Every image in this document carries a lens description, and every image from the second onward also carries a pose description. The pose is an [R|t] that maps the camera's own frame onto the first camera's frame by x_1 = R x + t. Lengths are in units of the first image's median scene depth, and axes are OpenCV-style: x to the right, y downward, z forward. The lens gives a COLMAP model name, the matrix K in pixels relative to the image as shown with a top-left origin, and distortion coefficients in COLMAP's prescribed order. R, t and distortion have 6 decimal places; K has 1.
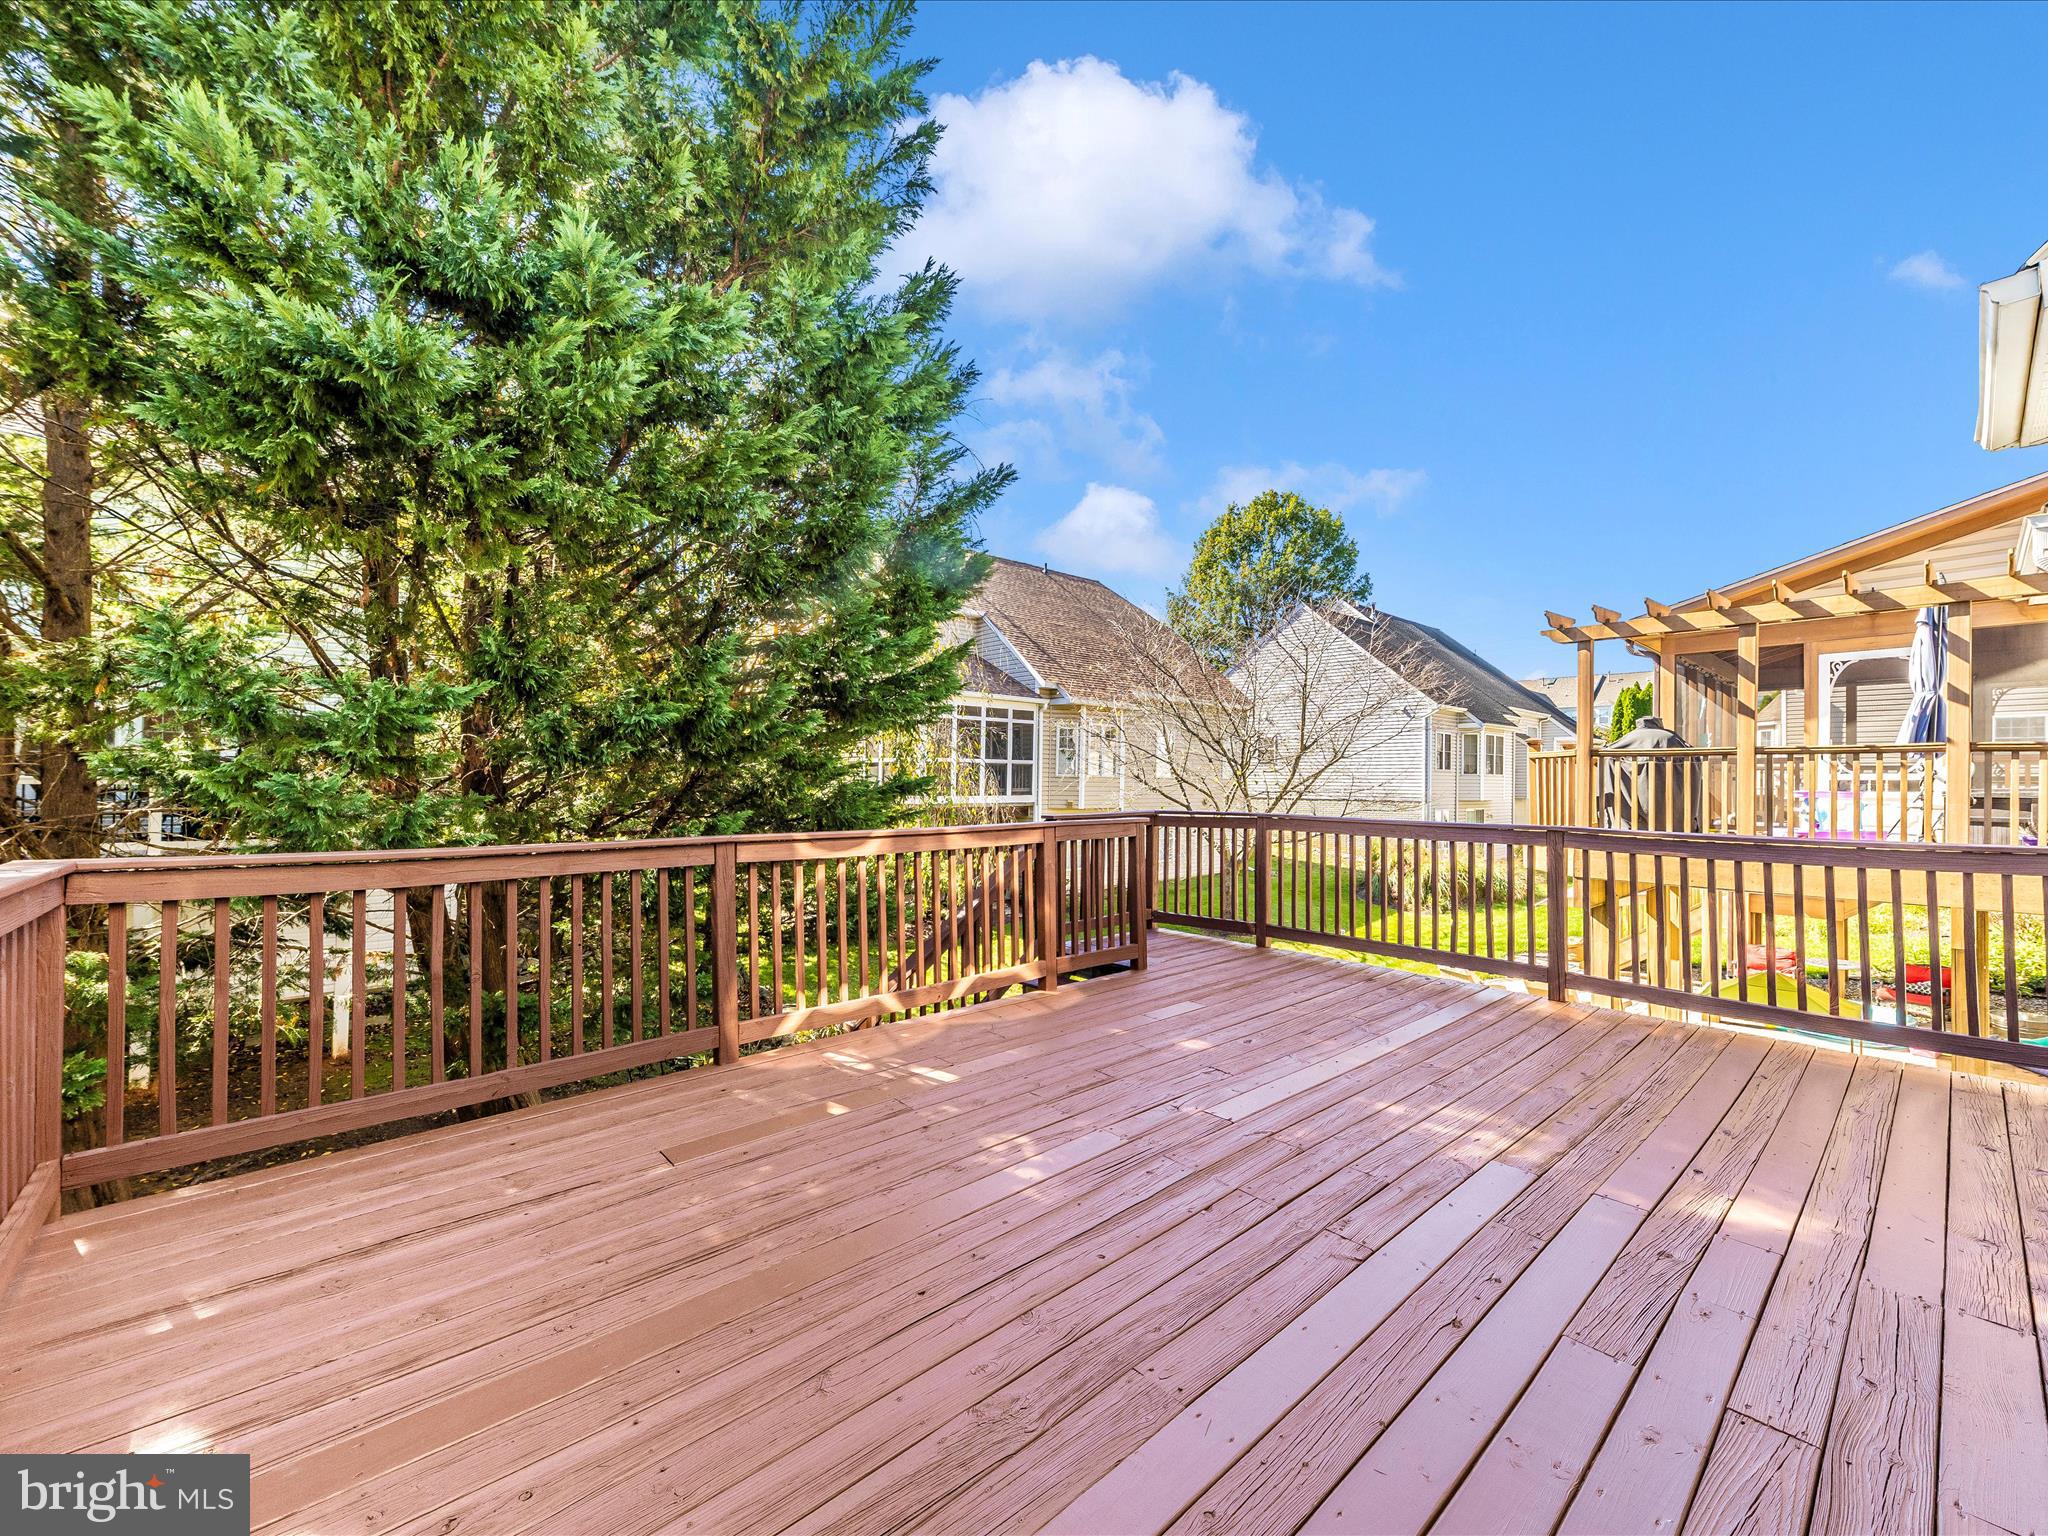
lens RADIAL K [[810.4, 0, 1017.8], [0, 810.4, 736.3], [0, 0, 1]] dist [0.000262, -0.000482]
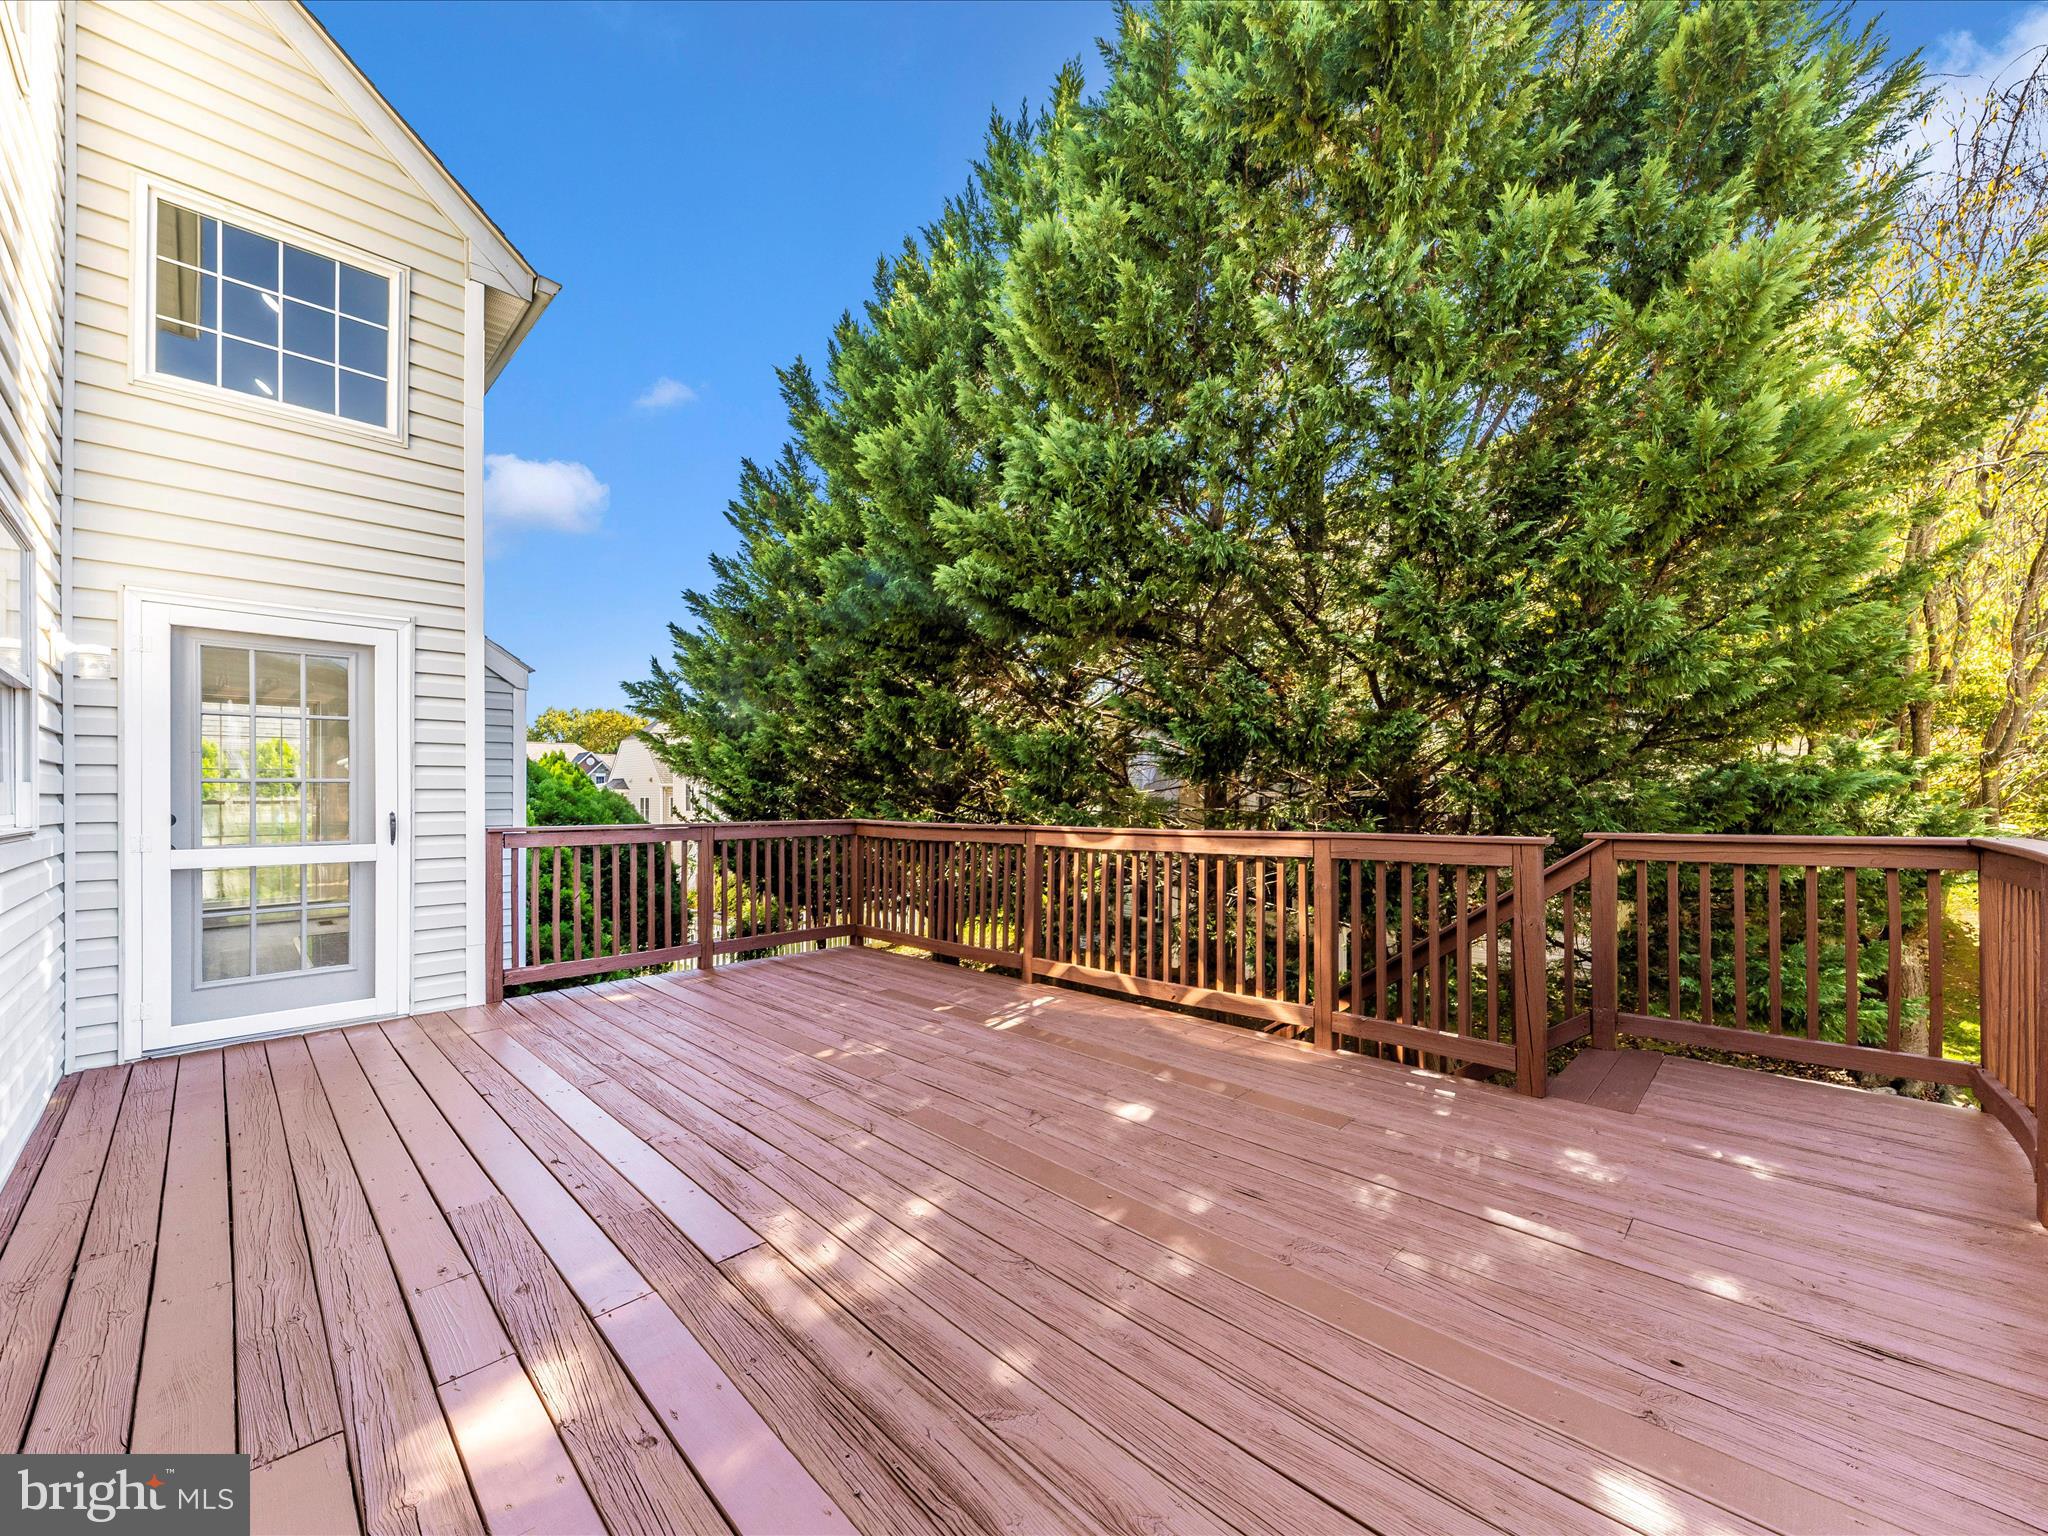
lens RADIAL K [[800.2, 0, 1051.8], [0, 800.2, 776.9], [0, 0, 1]] dist [0.003872, -0.000026]
pose [[0.086282, -0.030986, -0.995789, 1.339745], [0.067852, 0.997378, -0.025157, 0.096615], [0.993958, -0.065396, 0.088158, 1.173901]]
